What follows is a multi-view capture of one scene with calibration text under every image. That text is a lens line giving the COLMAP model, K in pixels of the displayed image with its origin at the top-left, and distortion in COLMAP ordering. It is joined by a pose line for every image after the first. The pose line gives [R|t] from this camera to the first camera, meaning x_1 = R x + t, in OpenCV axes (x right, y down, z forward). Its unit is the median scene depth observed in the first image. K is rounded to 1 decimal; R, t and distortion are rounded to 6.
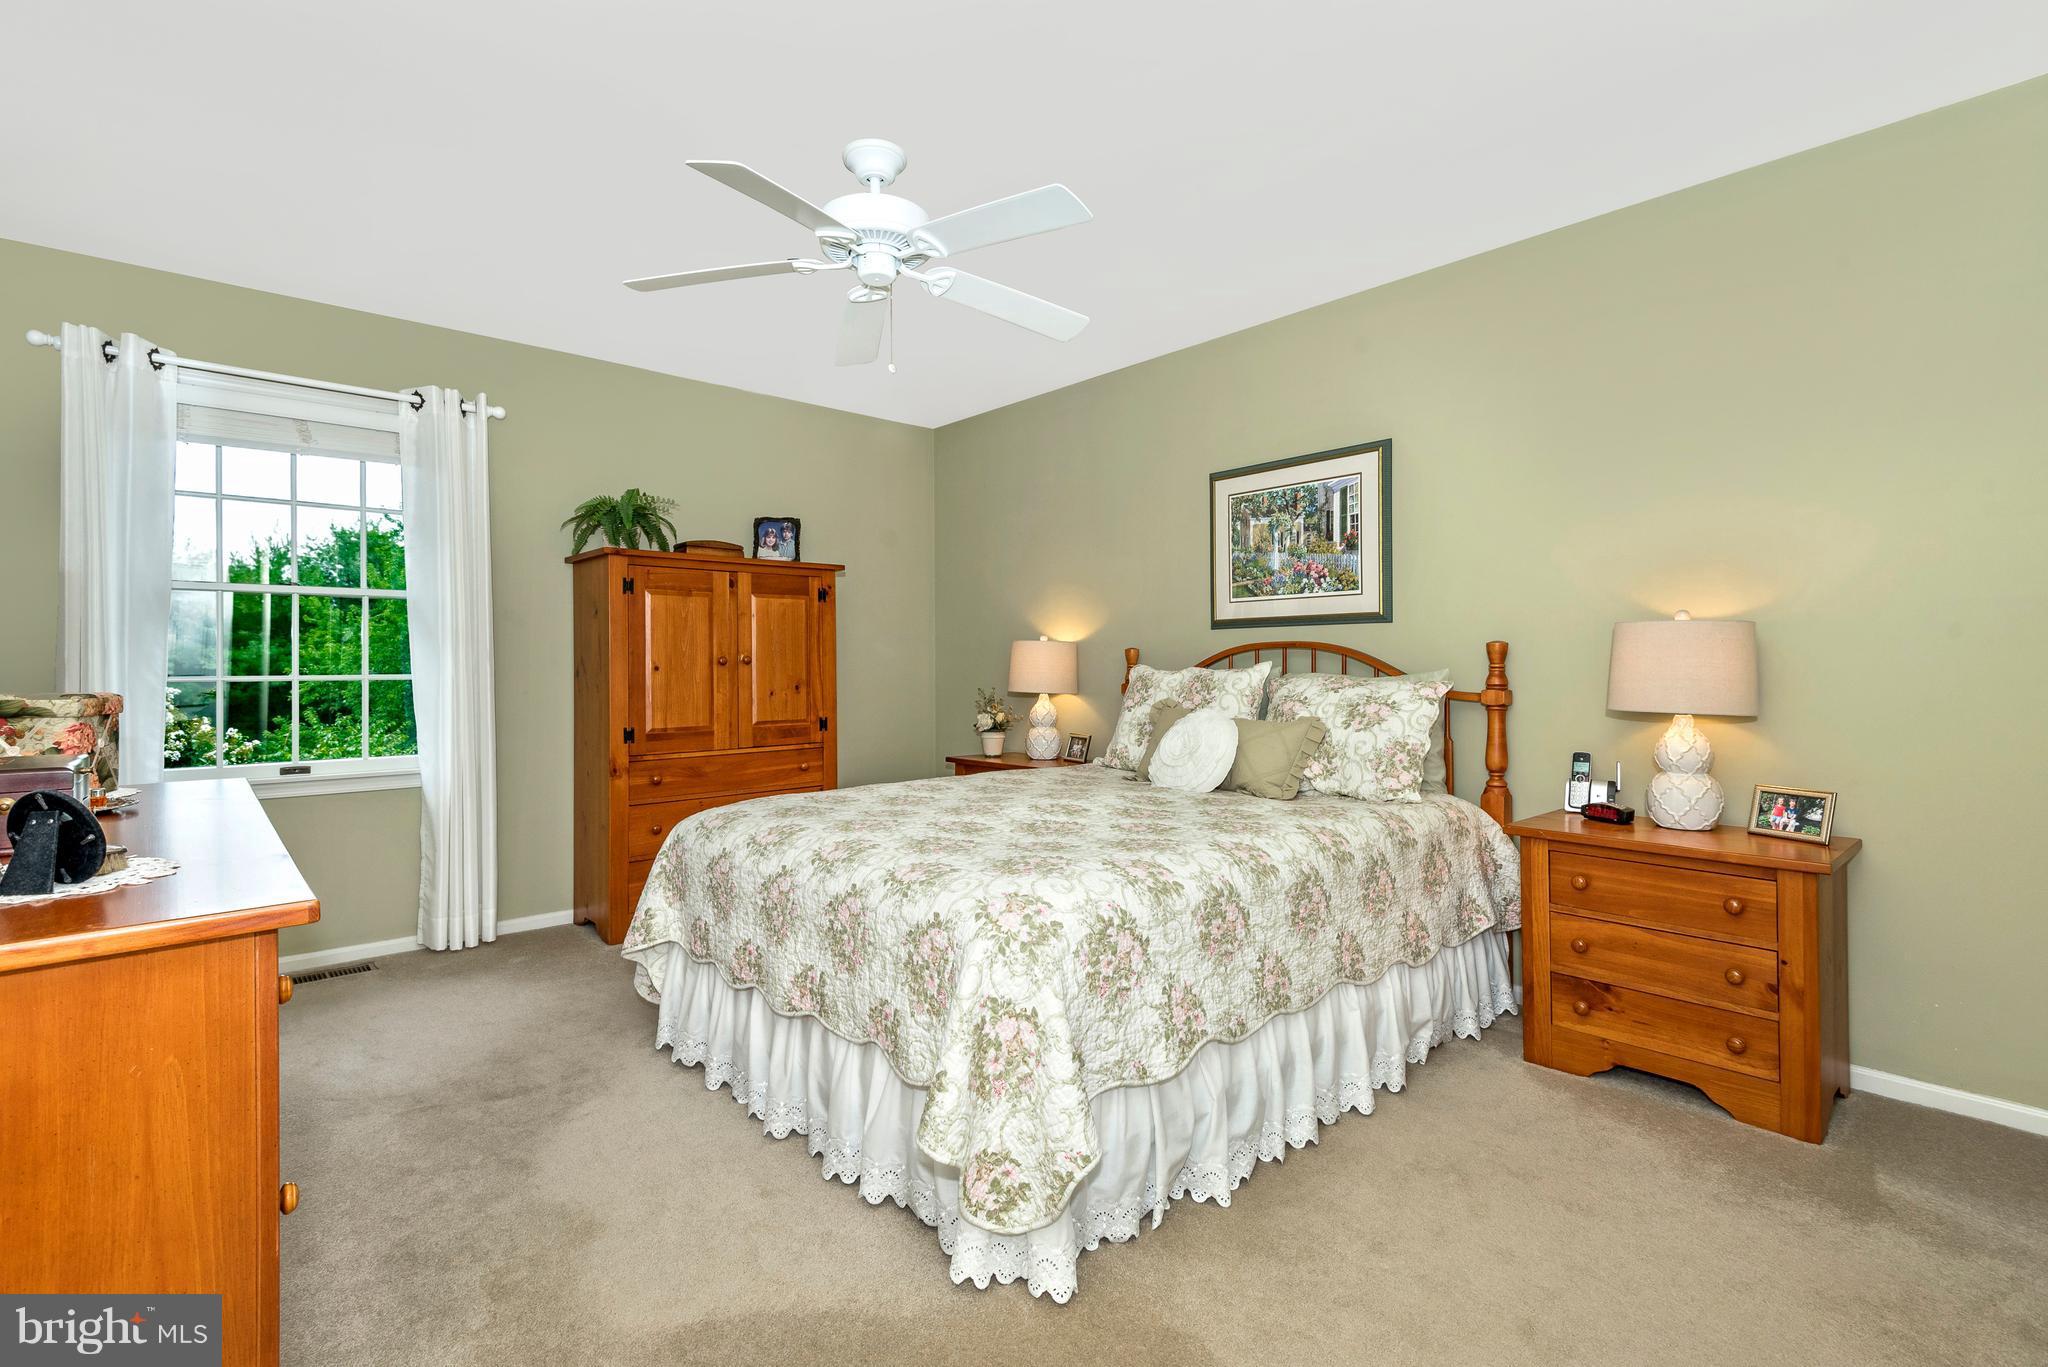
lens RADIAL K [[924.9, 0, 1019.6], [0, 924.9, 673.6], [0, 0, 1]] dist [0.026214, -0.011891]
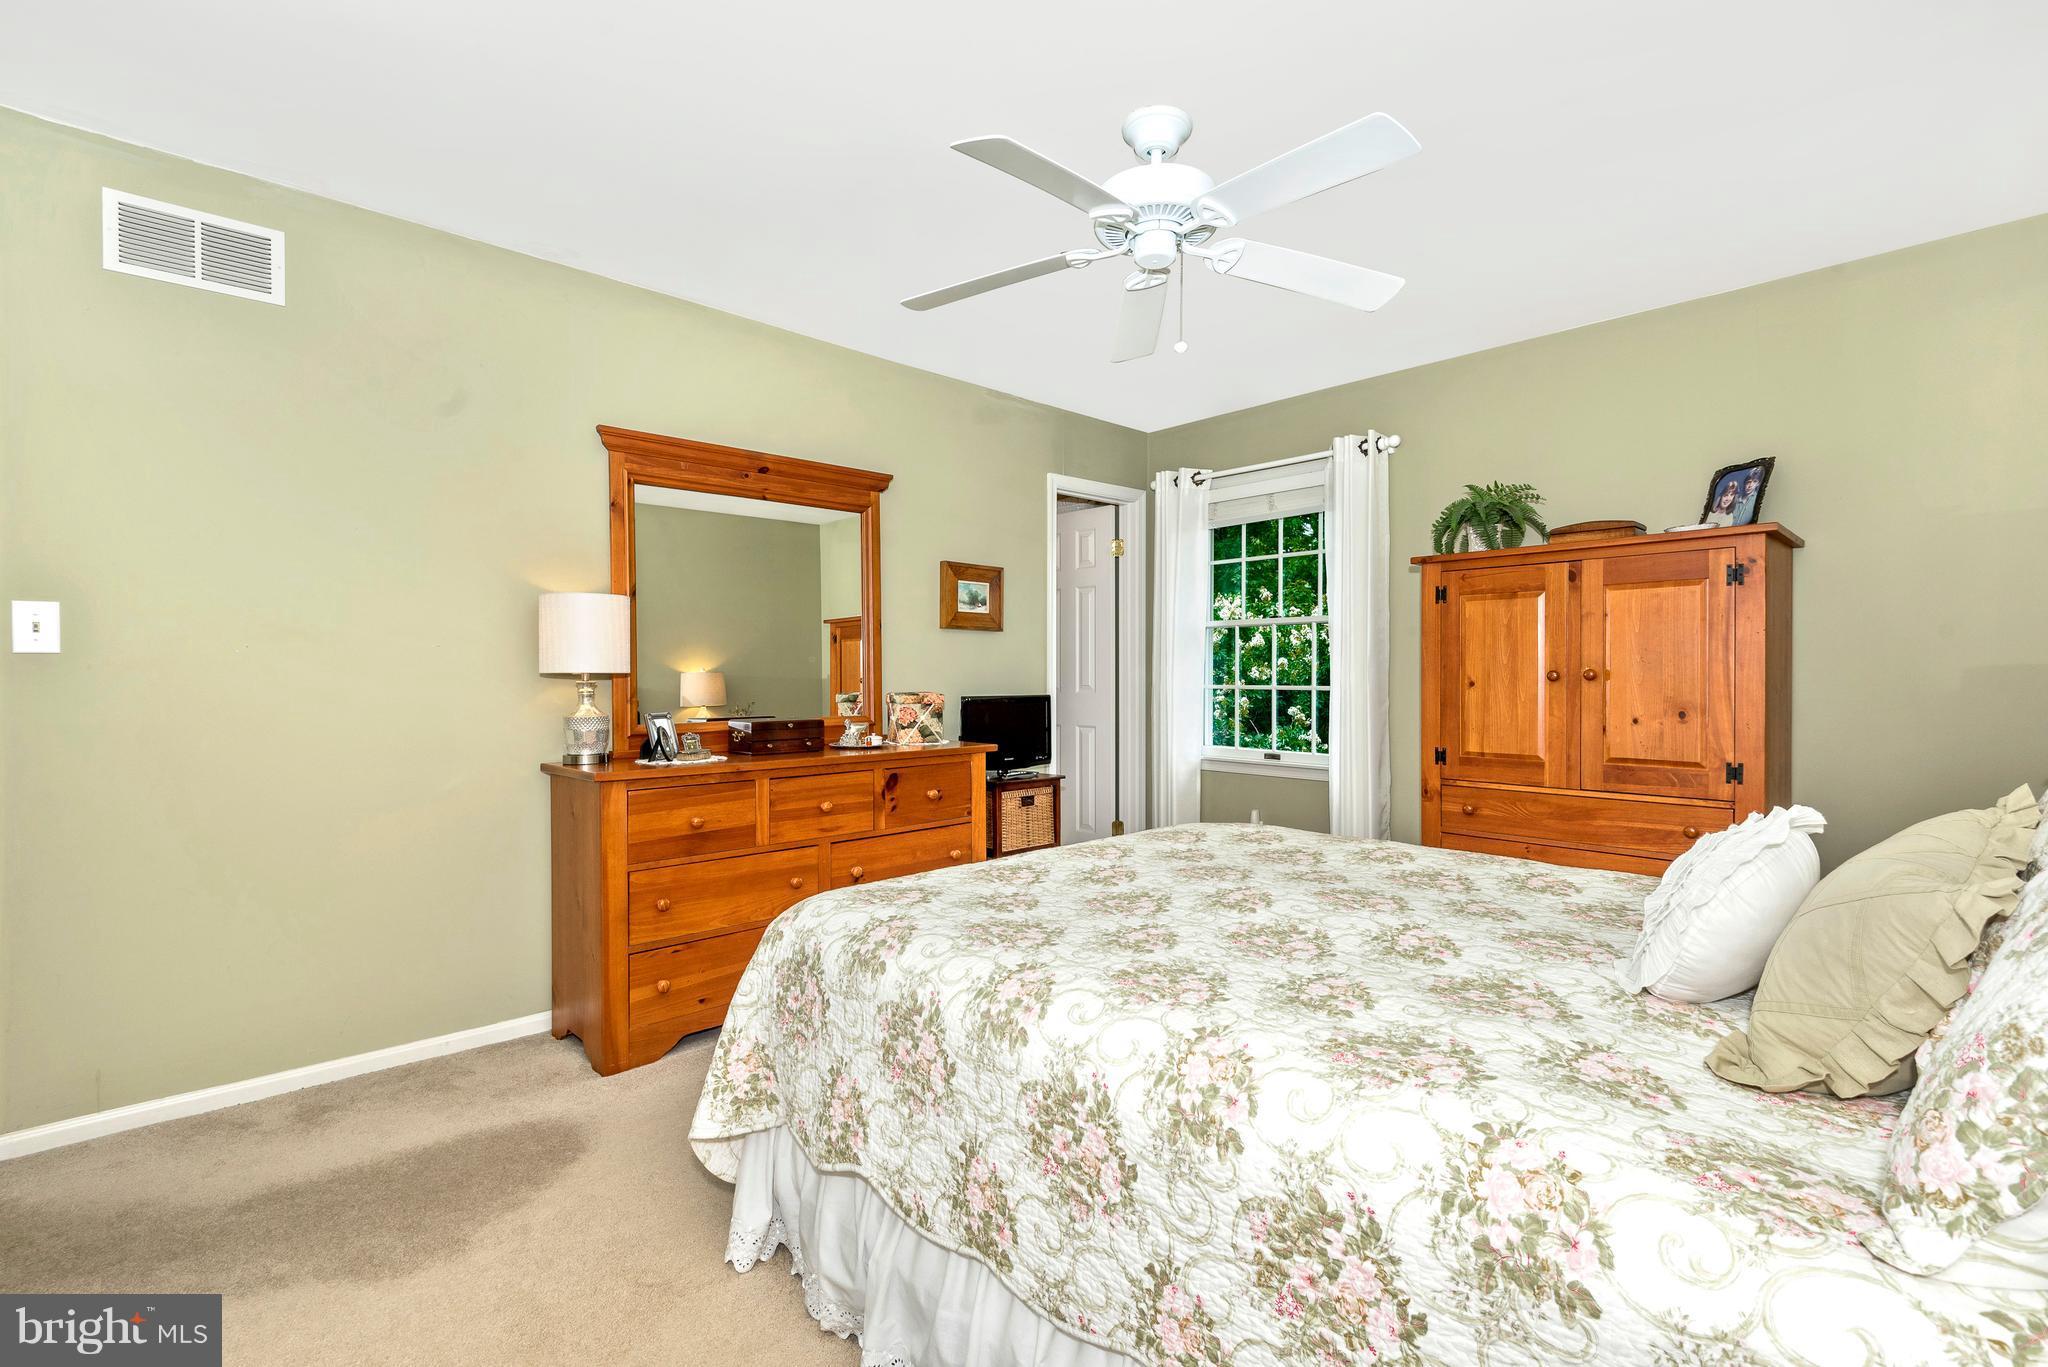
lens RADIAL K [[924.9, 0, 1020.8], [0, 924.9, 674.6], [0, 0, 1]] dist [0.026214, -0.011891]
pose [[0.036470, 0.004736, -0.999324, 0.488367], [-0.009500, 0.999945, 0.004393, -0.014532], [0.999290, 0.009334, 0.036513, 0.545204]]
